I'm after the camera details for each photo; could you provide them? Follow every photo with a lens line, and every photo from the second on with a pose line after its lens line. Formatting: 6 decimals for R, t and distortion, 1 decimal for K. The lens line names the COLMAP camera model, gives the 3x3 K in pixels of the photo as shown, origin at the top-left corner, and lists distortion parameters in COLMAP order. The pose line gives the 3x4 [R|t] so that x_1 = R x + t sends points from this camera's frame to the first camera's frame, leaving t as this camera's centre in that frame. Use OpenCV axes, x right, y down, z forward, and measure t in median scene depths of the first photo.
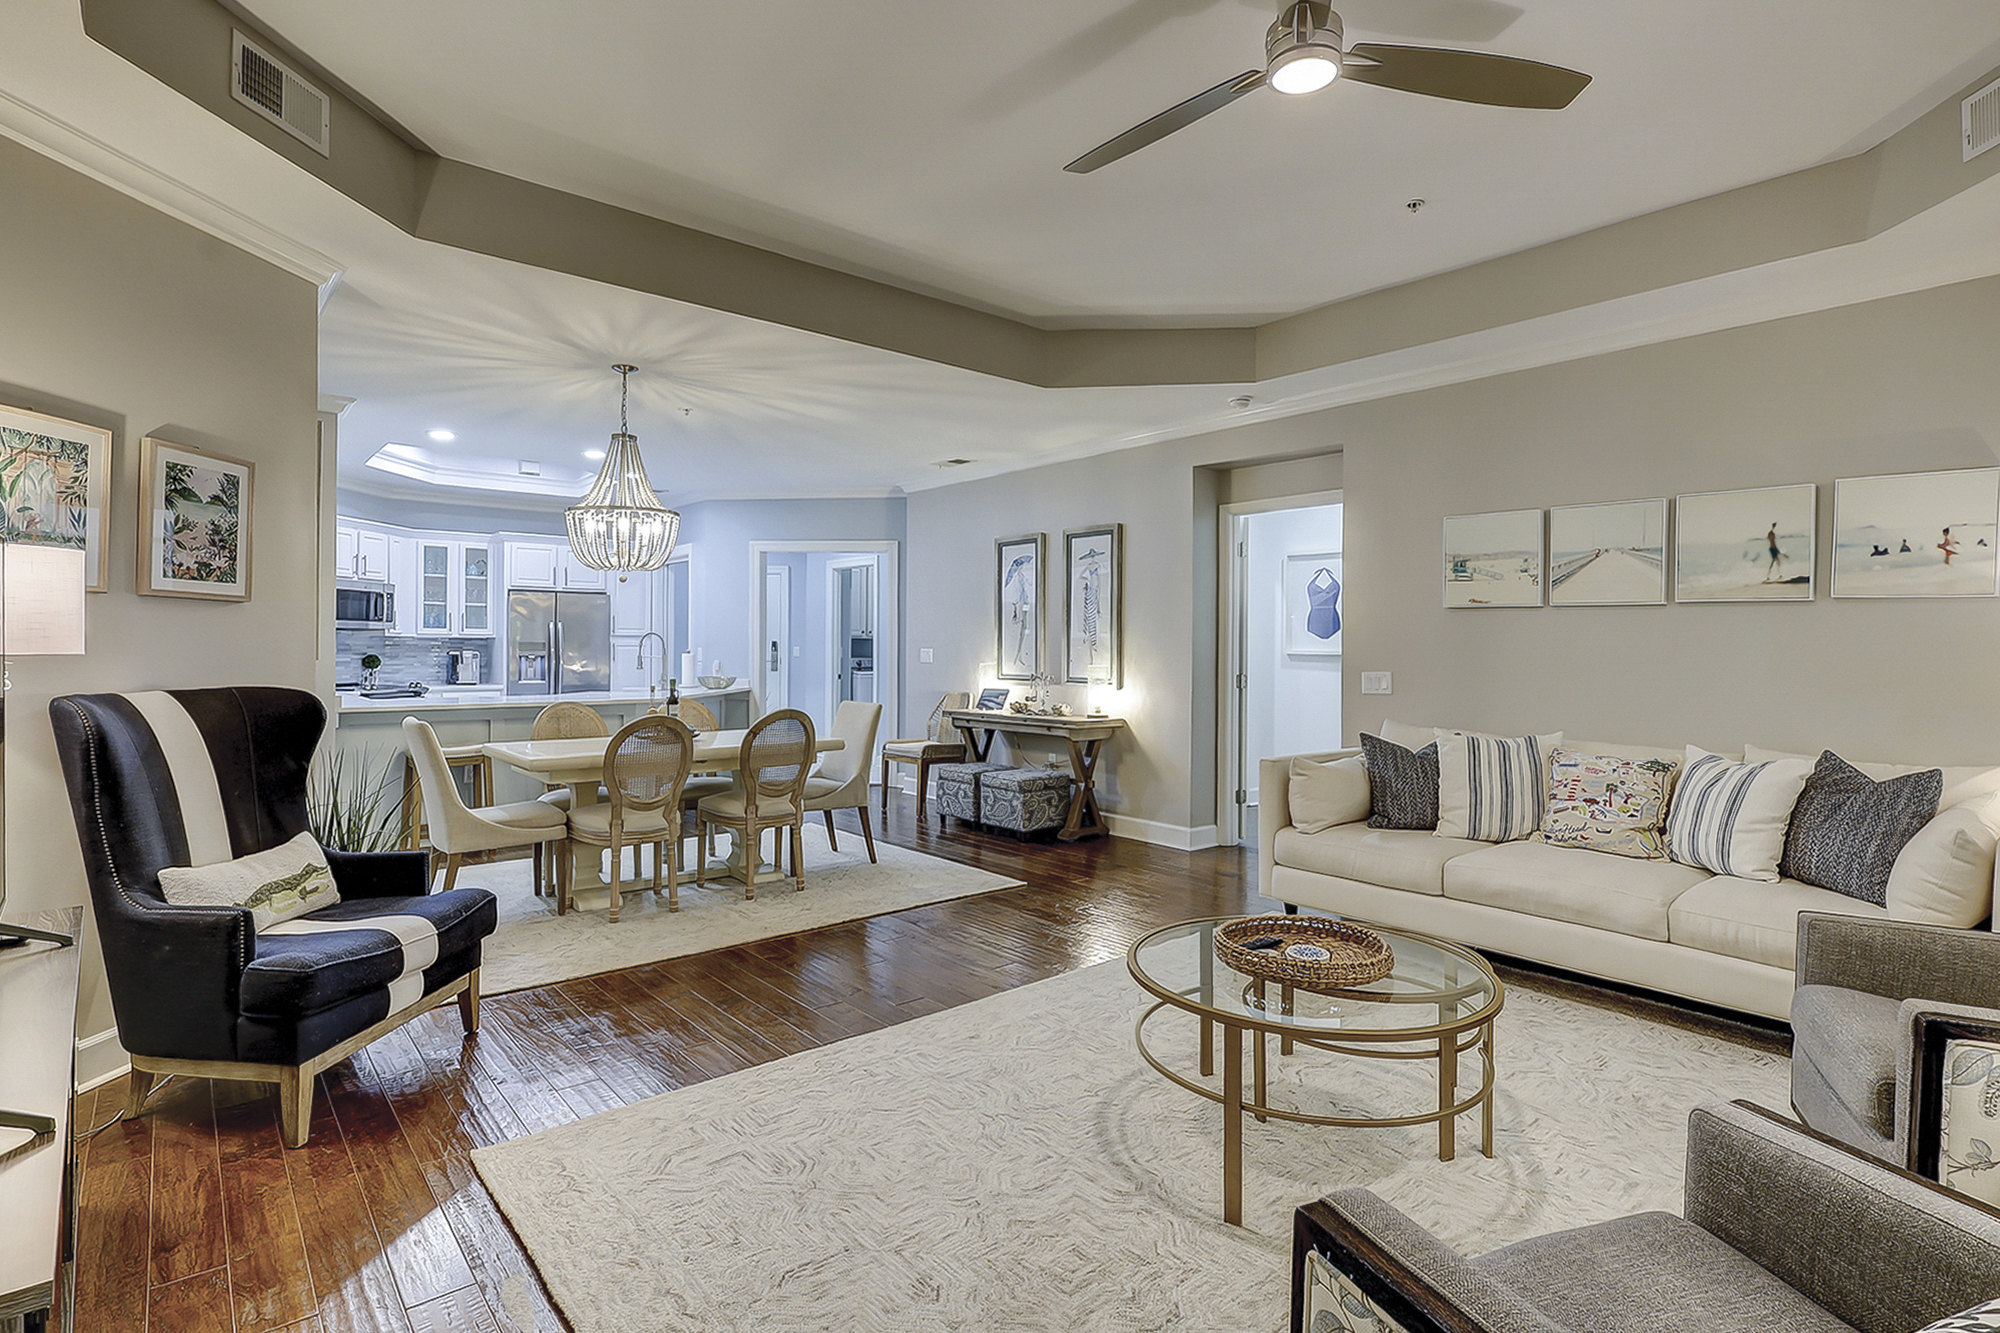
lens RADIAL K [[1006.4, 0, 995.5], [0, 1006.4, 649.7], [0, 0, 1]] dist [0.001329, 0.000583]
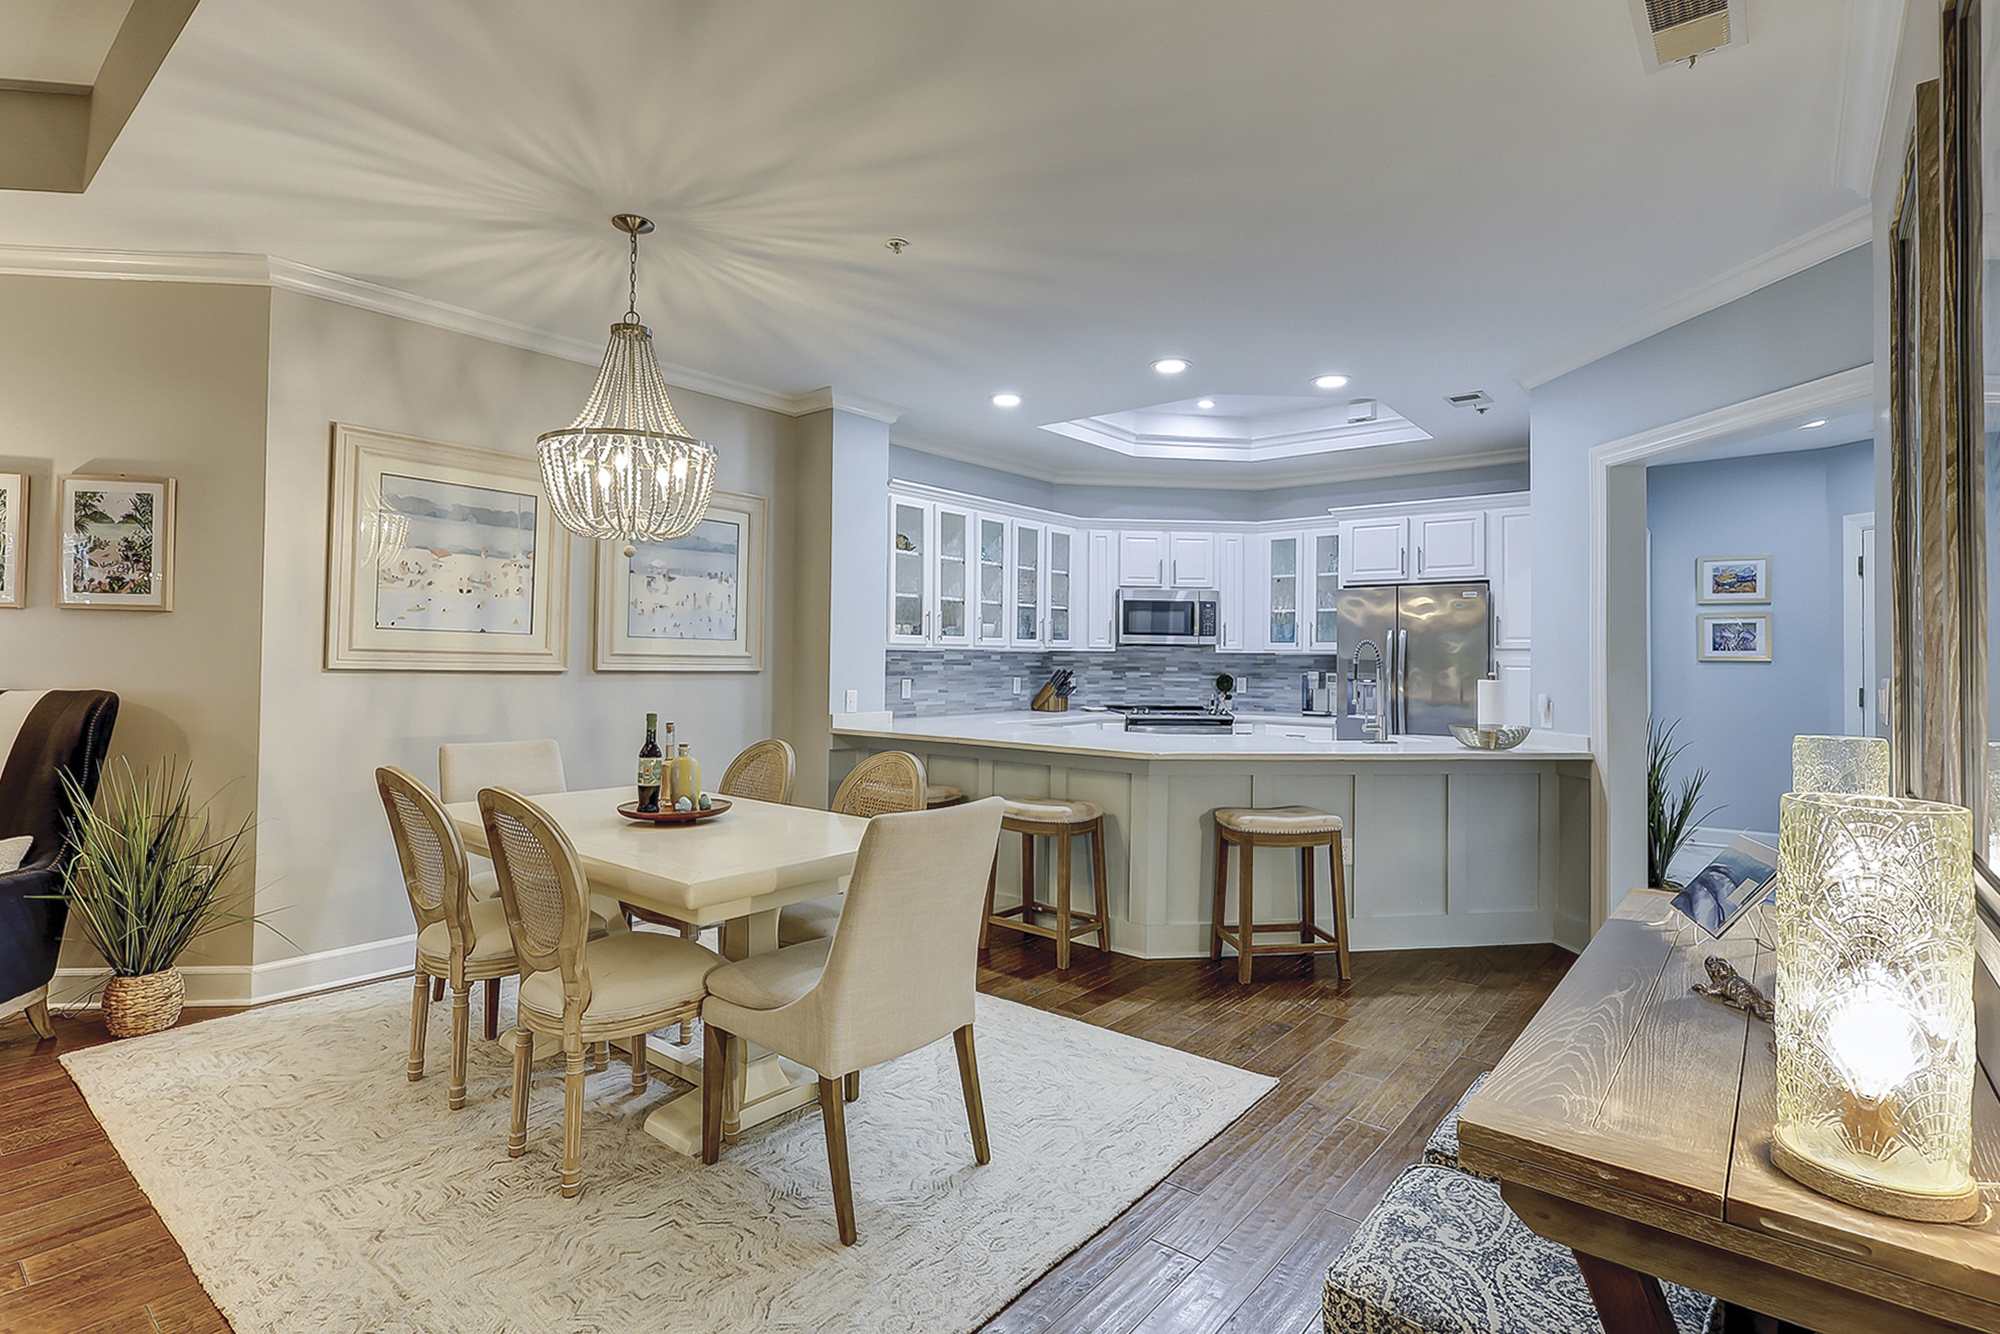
lens RADIAL K [[976.0, 0, 961.8], [0, 976.0, 630.0], [0, 0, 1]] dist [0.000385, -0.000144]
pose [[0.177397, -0.033121, -0.983582, 0.235337], [-0.012265, 0.999281, -0.035862, -0.000727], [0.984063, 0.018425, 0.176863, 0.950593]]
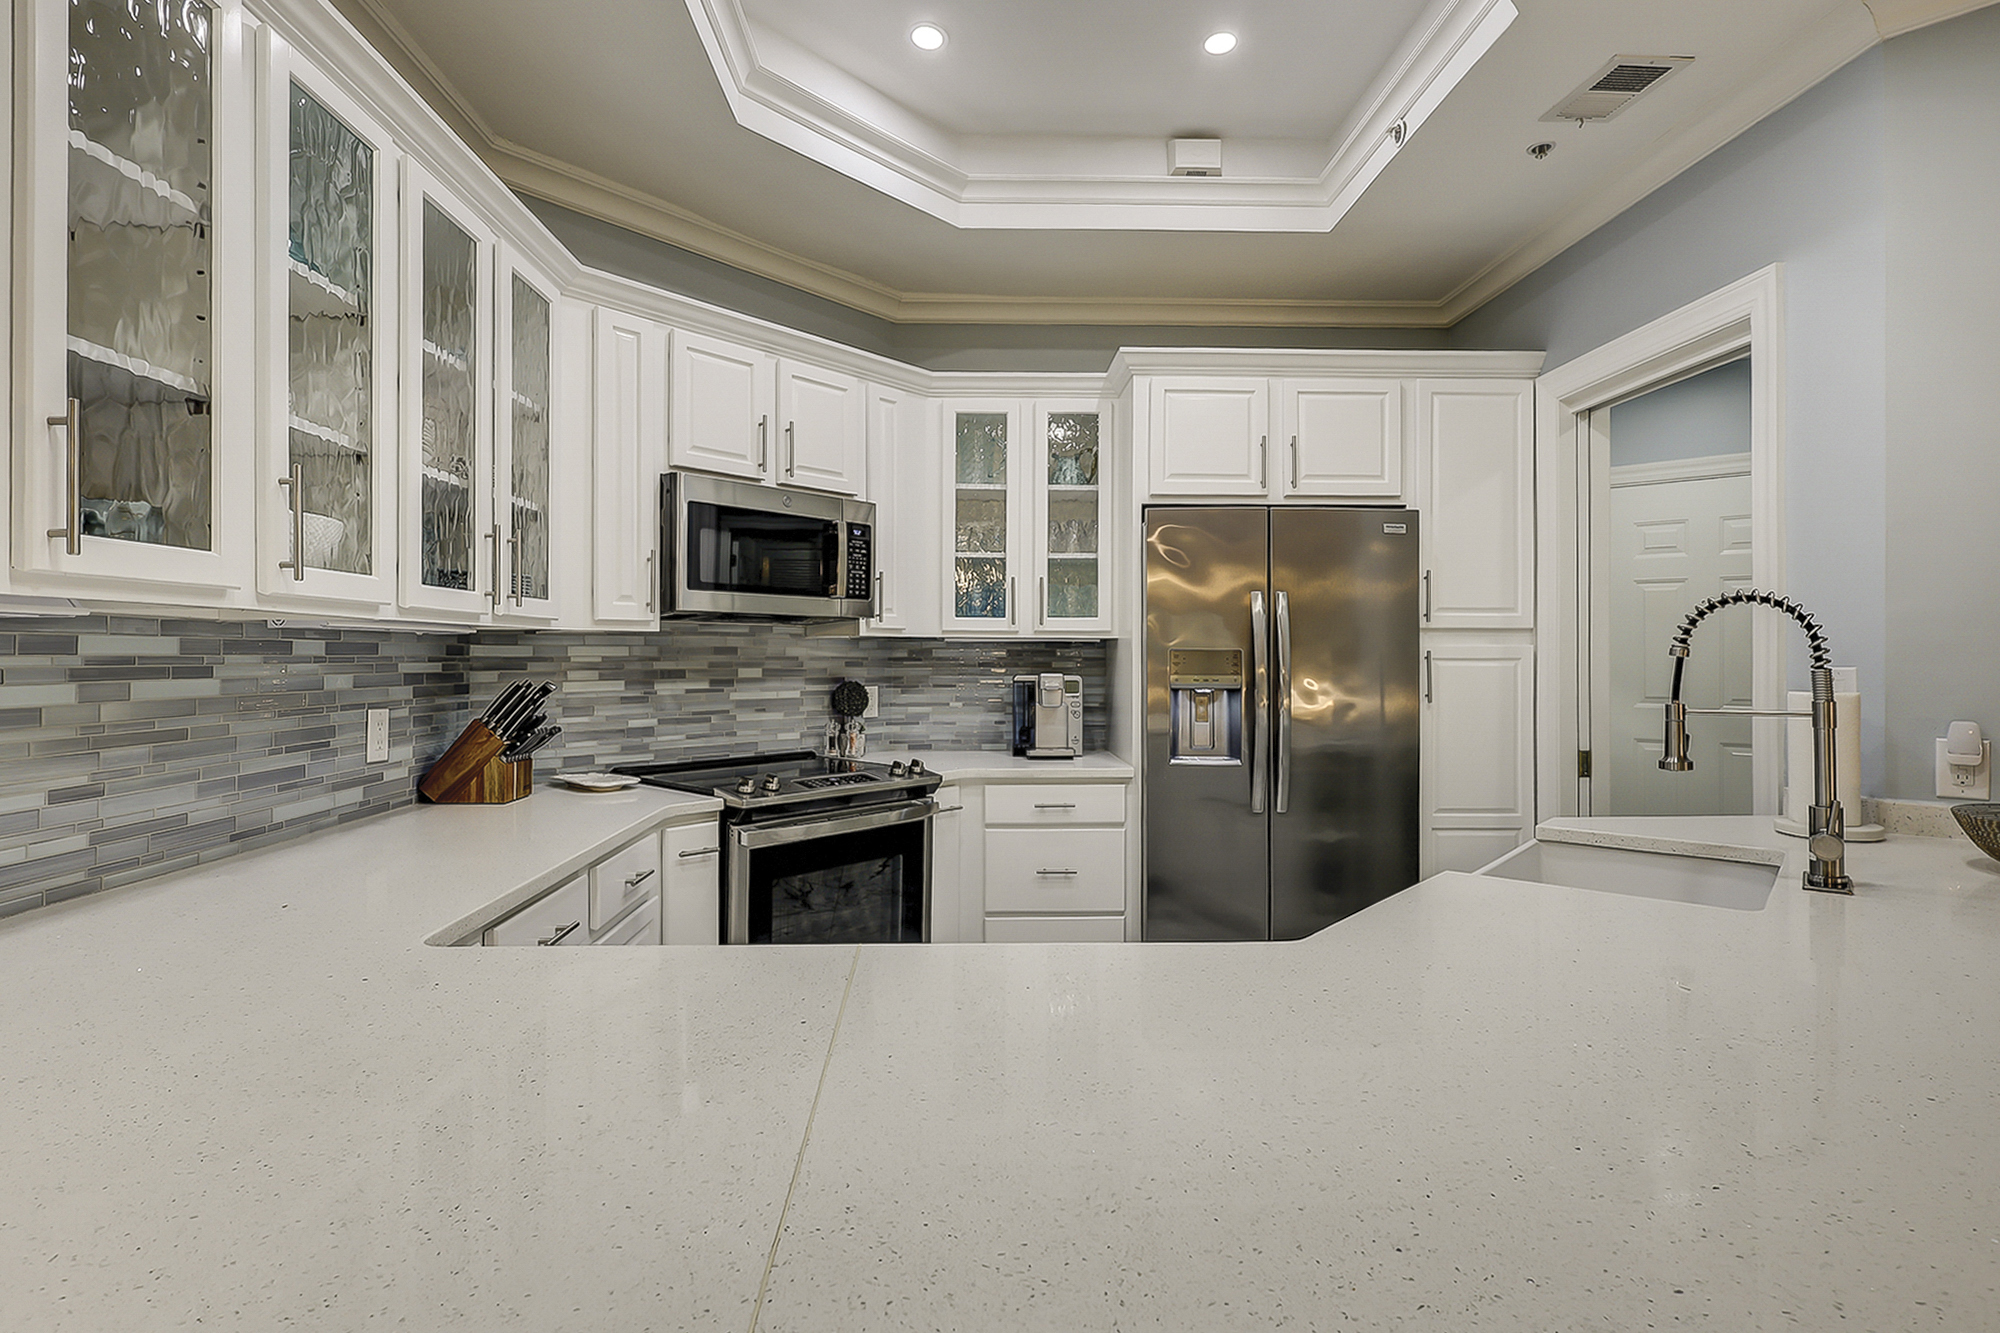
lens RADIAL K [[1006.4, 0, 995.5], [0, 1006.4, 649.7], [0, 0, 1]] dist [0.001329, 0.000583]
pose [[0.801453, -0.009794, -0.597978, -0.483419], [0.002128, 0.999906, -0.013525, -0.004199], [0.598054, 0.009567, 0.801398, 1.055510]]
